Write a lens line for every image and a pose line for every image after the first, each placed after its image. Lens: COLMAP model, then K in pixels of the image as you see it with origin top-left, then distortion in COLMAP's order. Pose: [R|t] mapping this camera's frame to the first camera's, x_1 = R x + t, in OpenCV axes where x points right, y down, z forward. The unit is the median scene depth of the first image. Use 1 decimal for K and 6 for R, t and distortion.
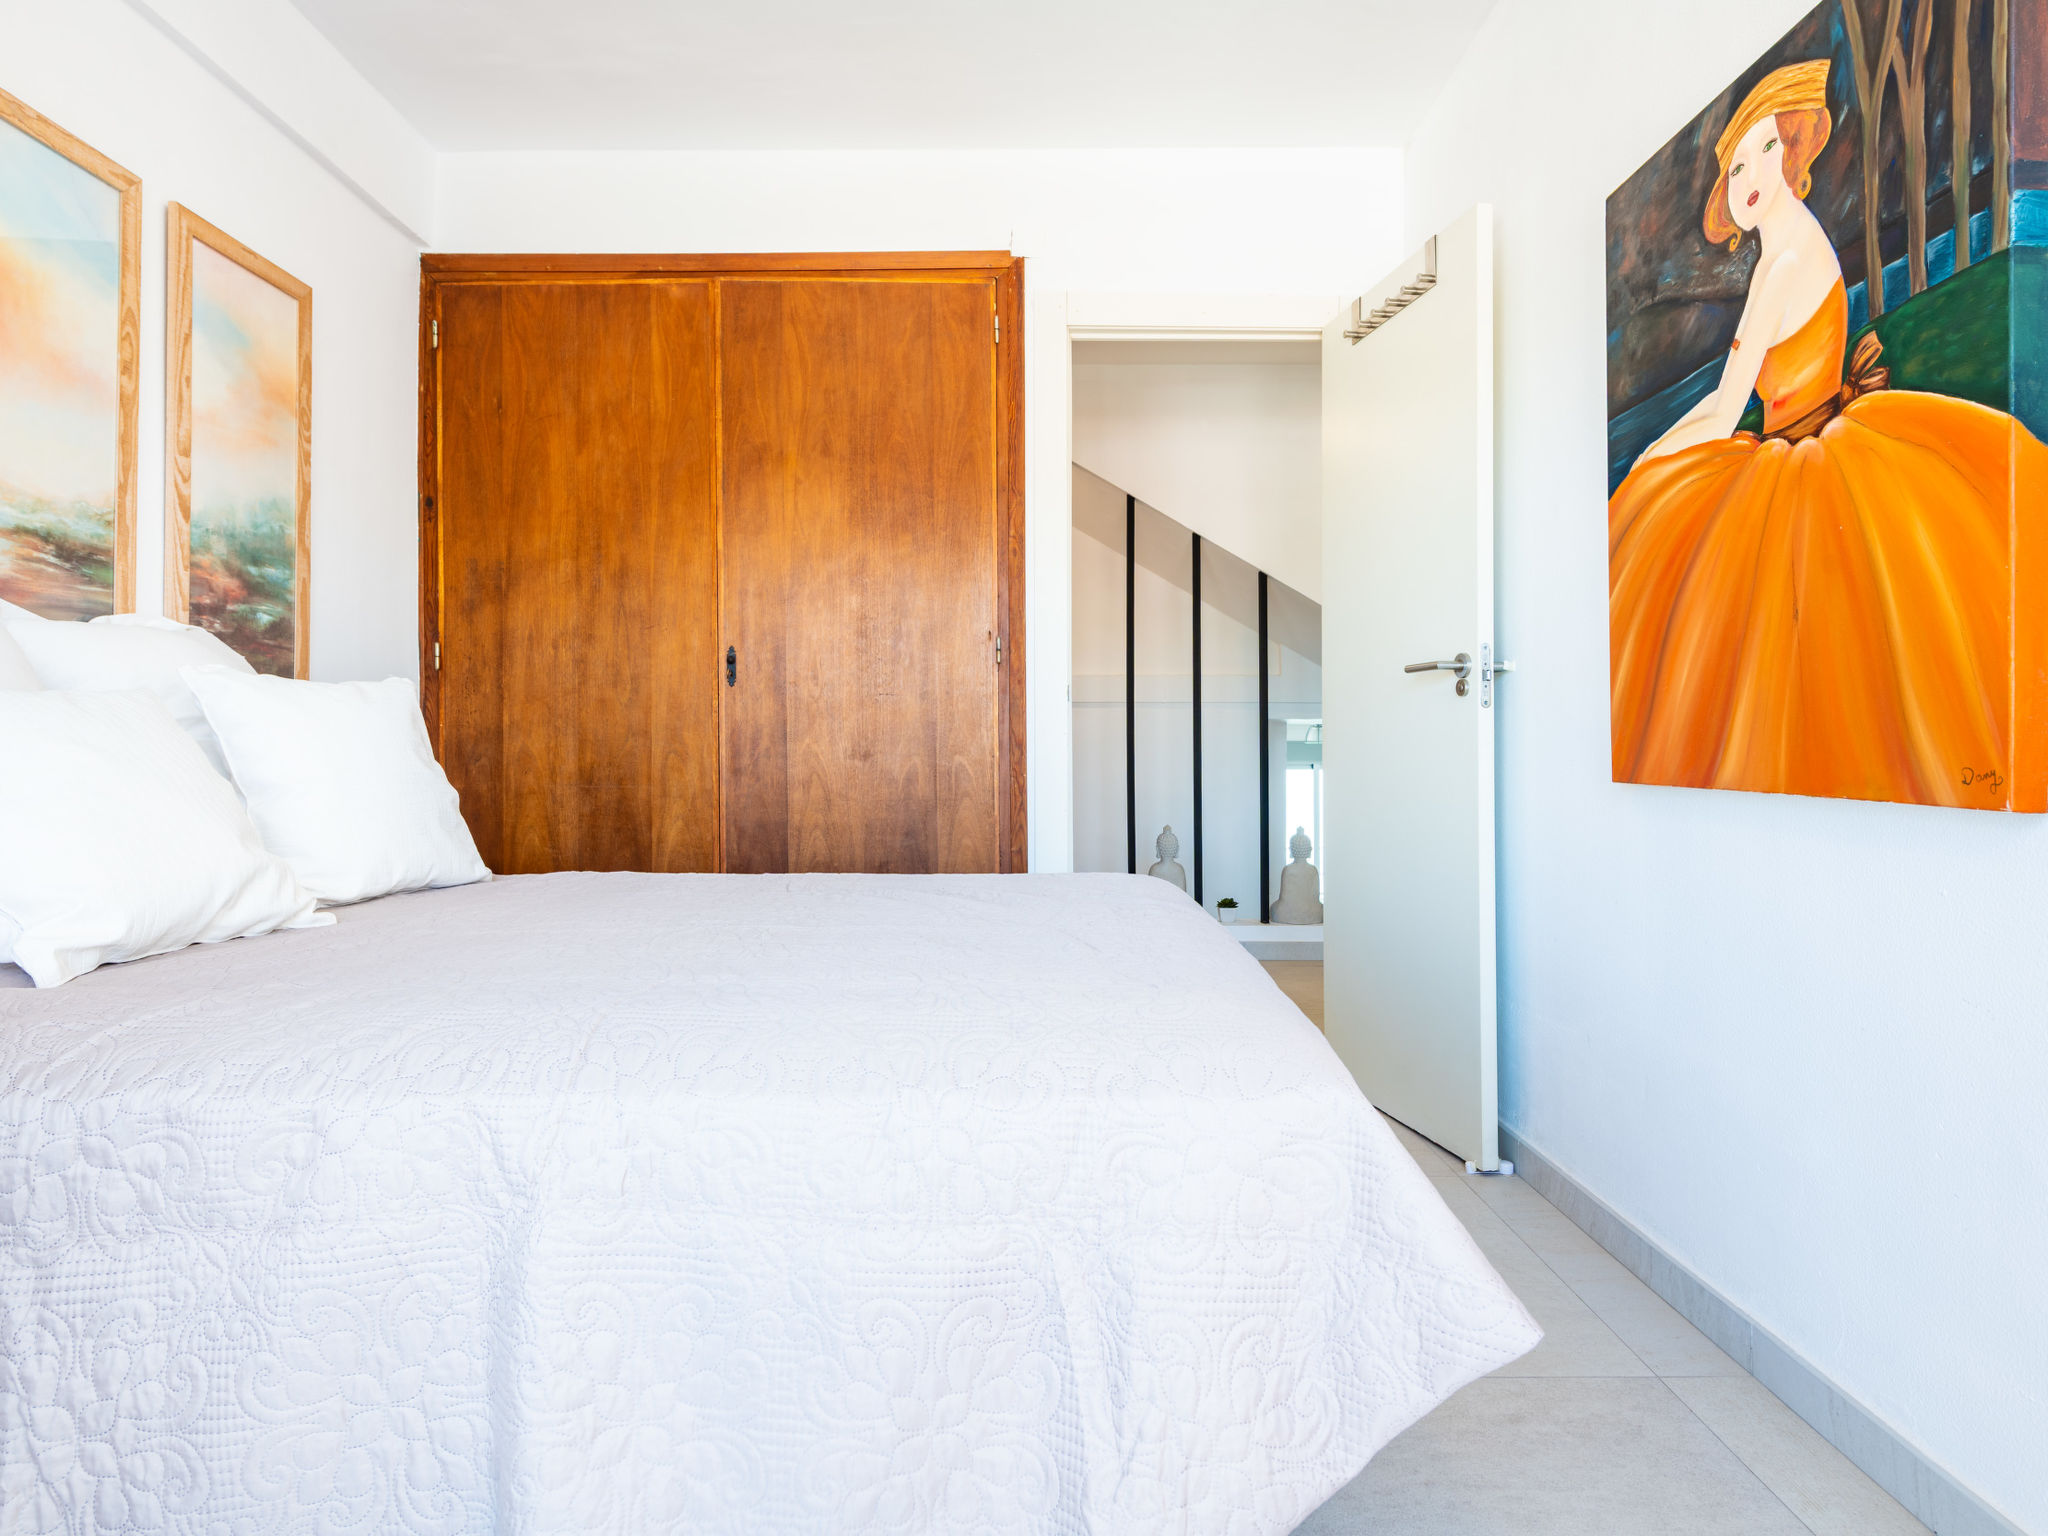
lens RADIAL K [[1129.1, 0, 1025.3], [0, 1129.1, 758.1], [0, 0, 1]] dist [0.013567, -0.008764]
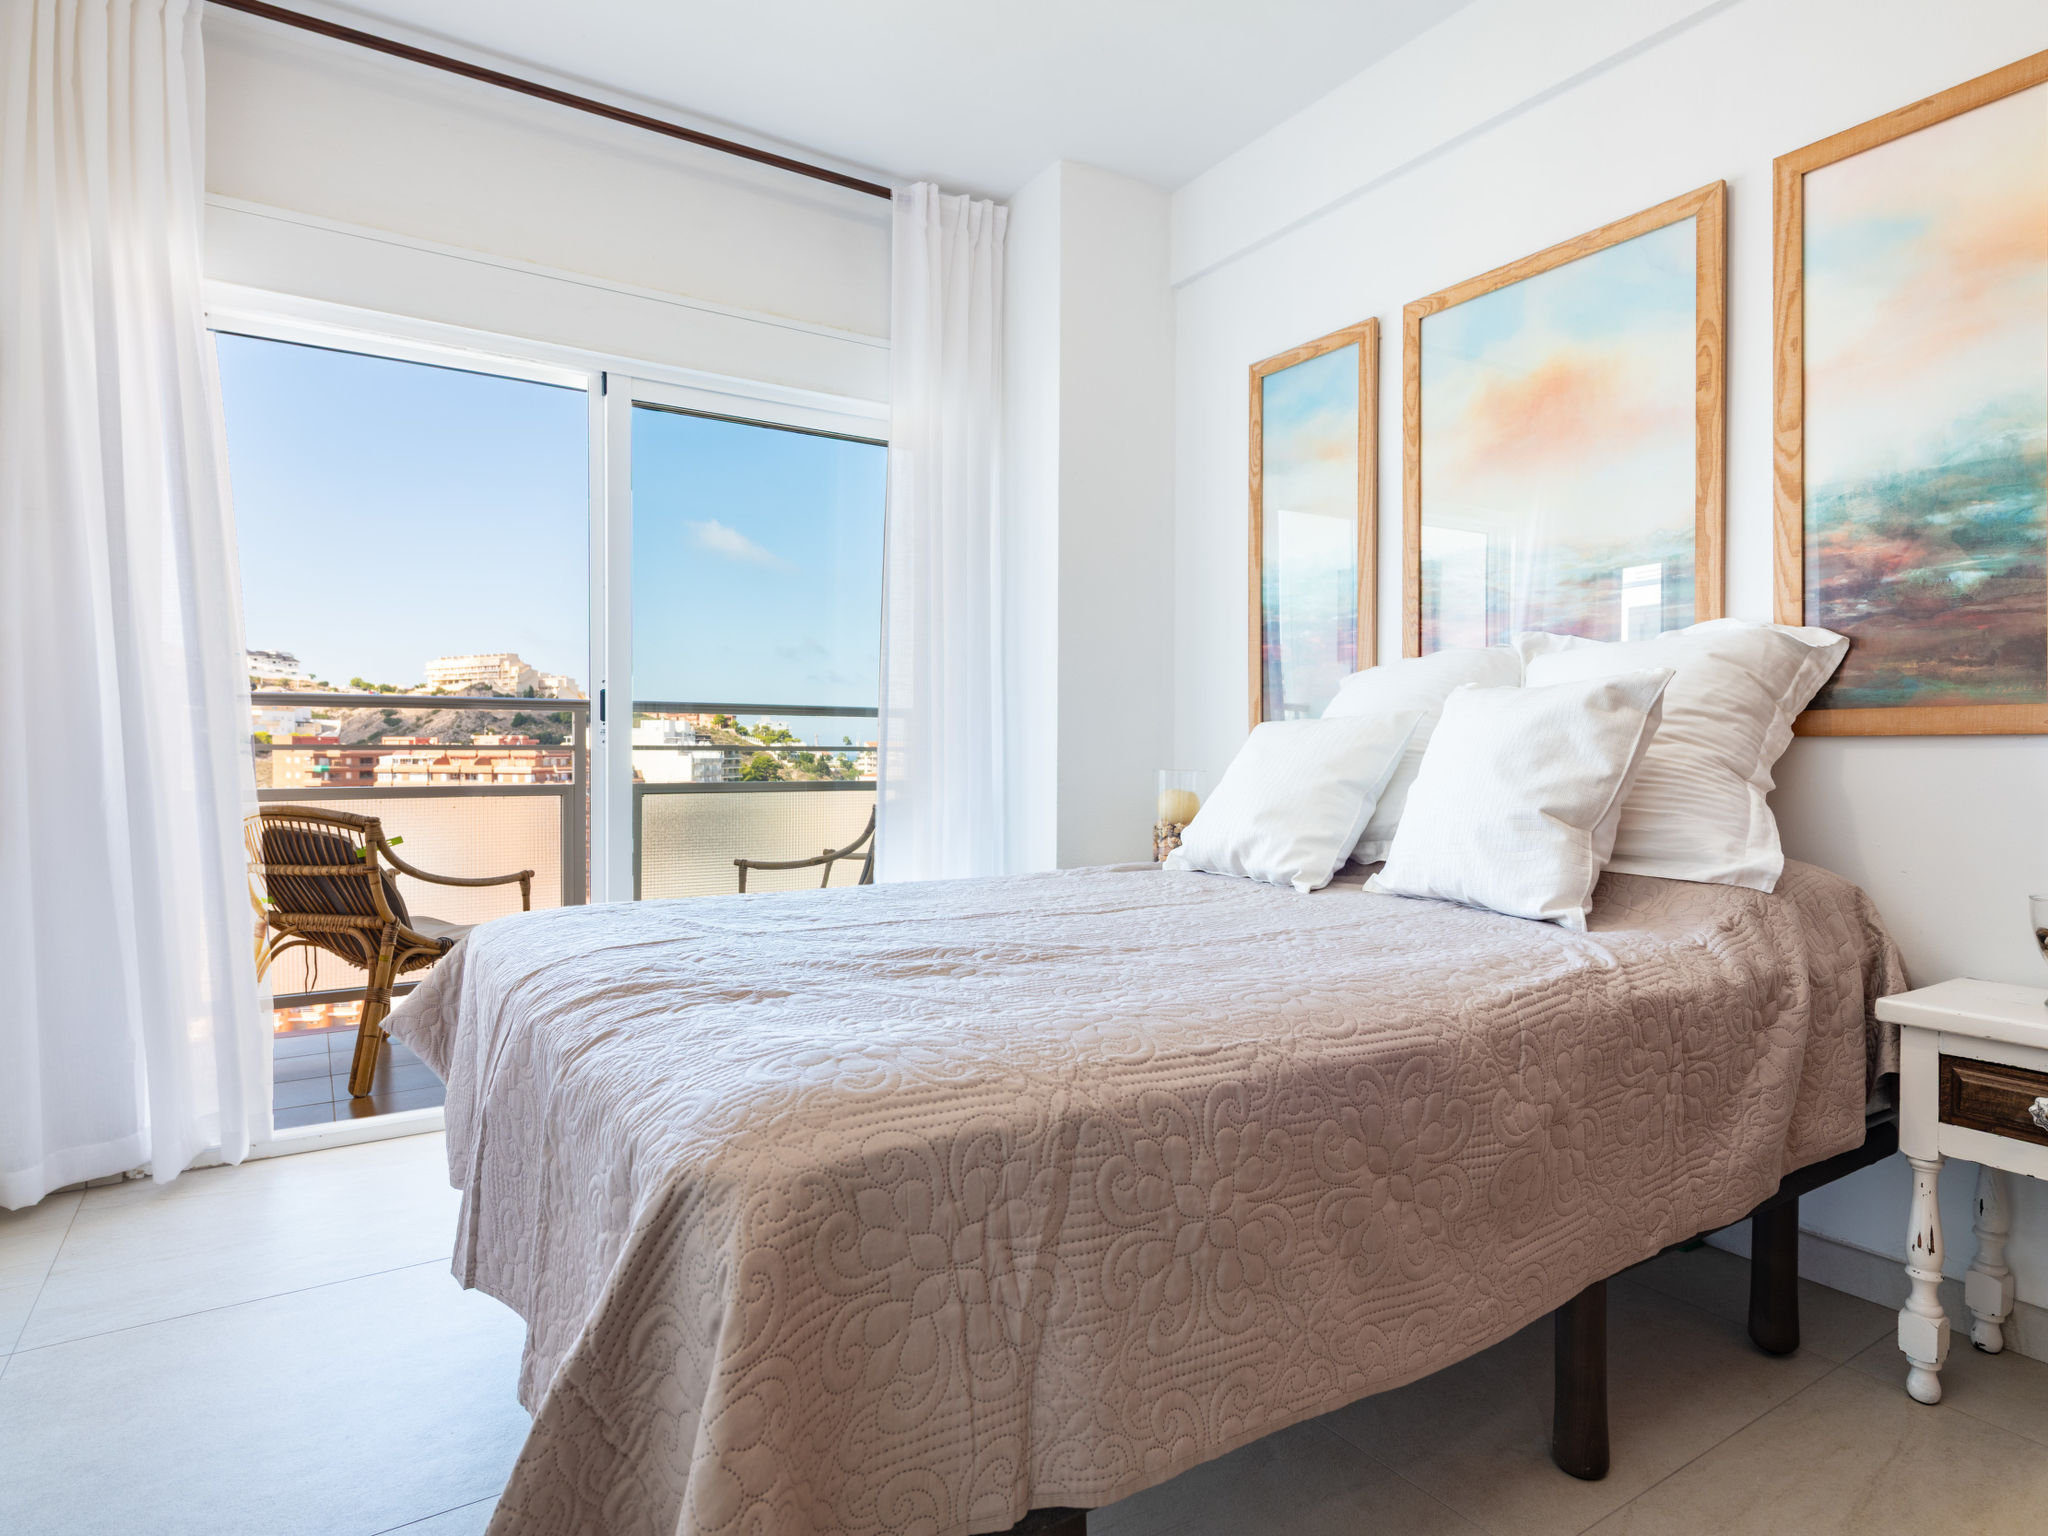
lens RADIAL K [[1129.1, 0, 1025.3], [0, 1129.1, 758.1], [0, 0, 1]] dist [0.013567, -0.008764]
pose [[-0.839406, 0.002206, -0.543500, 0.233269], [-0.007406, 0.999852, 0.015497, -0.014563], [0.543454, 0.017033, -0.839266, 1.299809]]
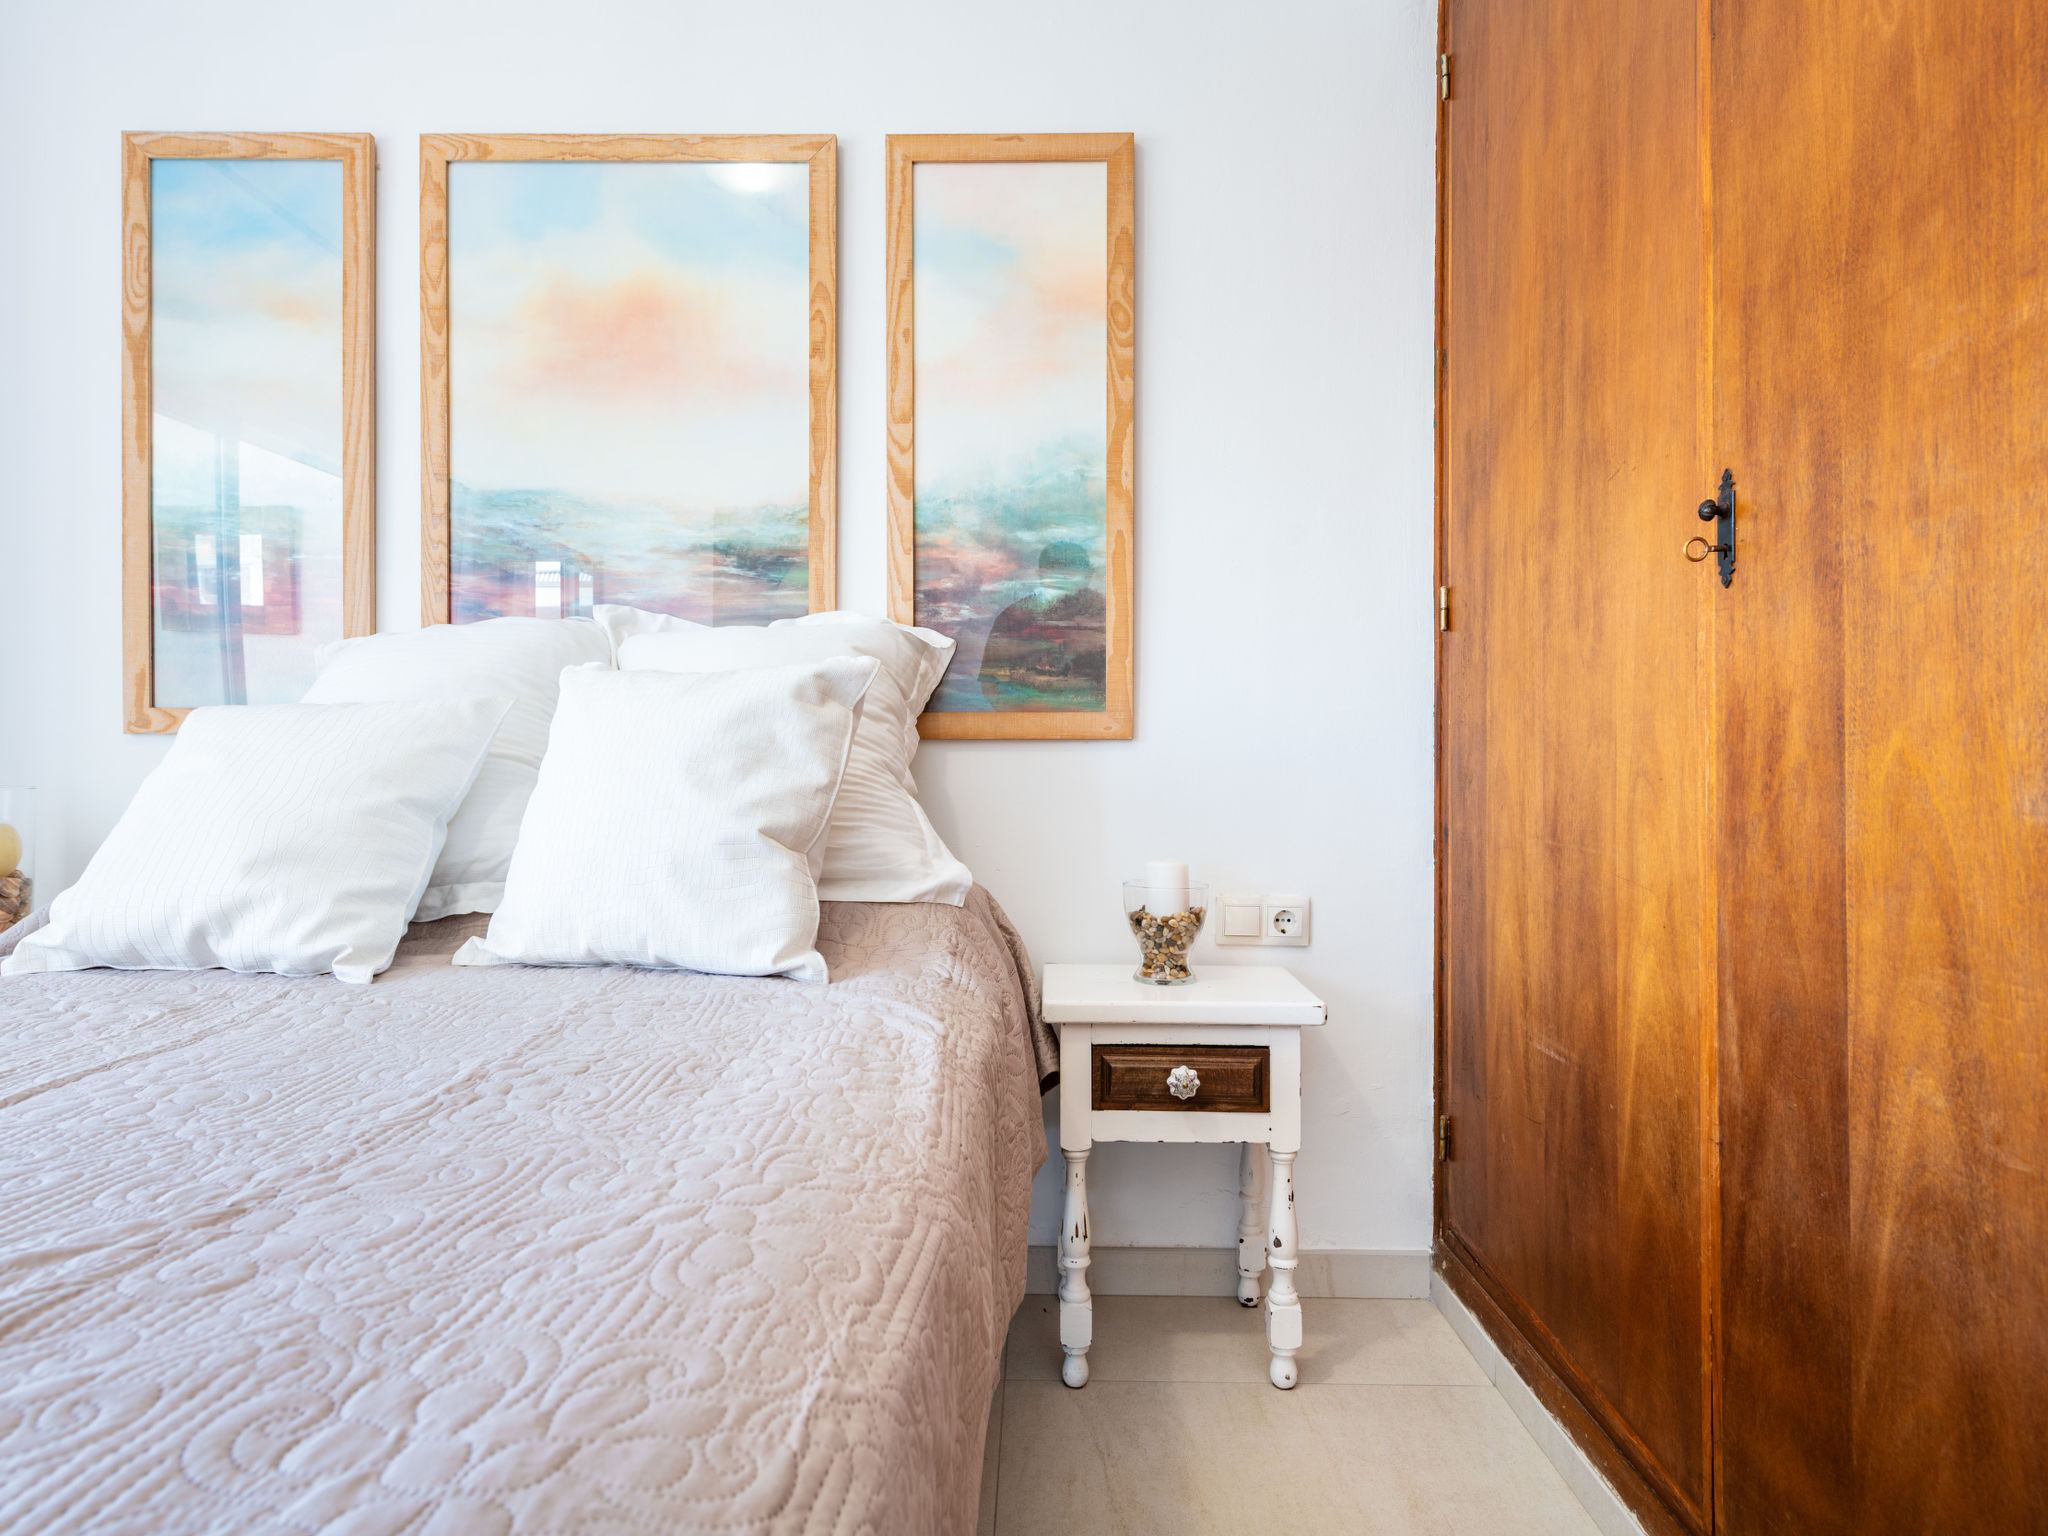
lens RADIAL K [[1129.1, 0, 1025.3], [0, 1129.1, 758.1], [0, 0, 1]] dist [0.013567, -0.008764]
pose [[-0.013162, 0.002292, -0.999911, 0.114415], [-0.012723, 0.999916, 0.002459, -0.011210], [0.999832, 0.012754, -0.013132, 1.008198]]
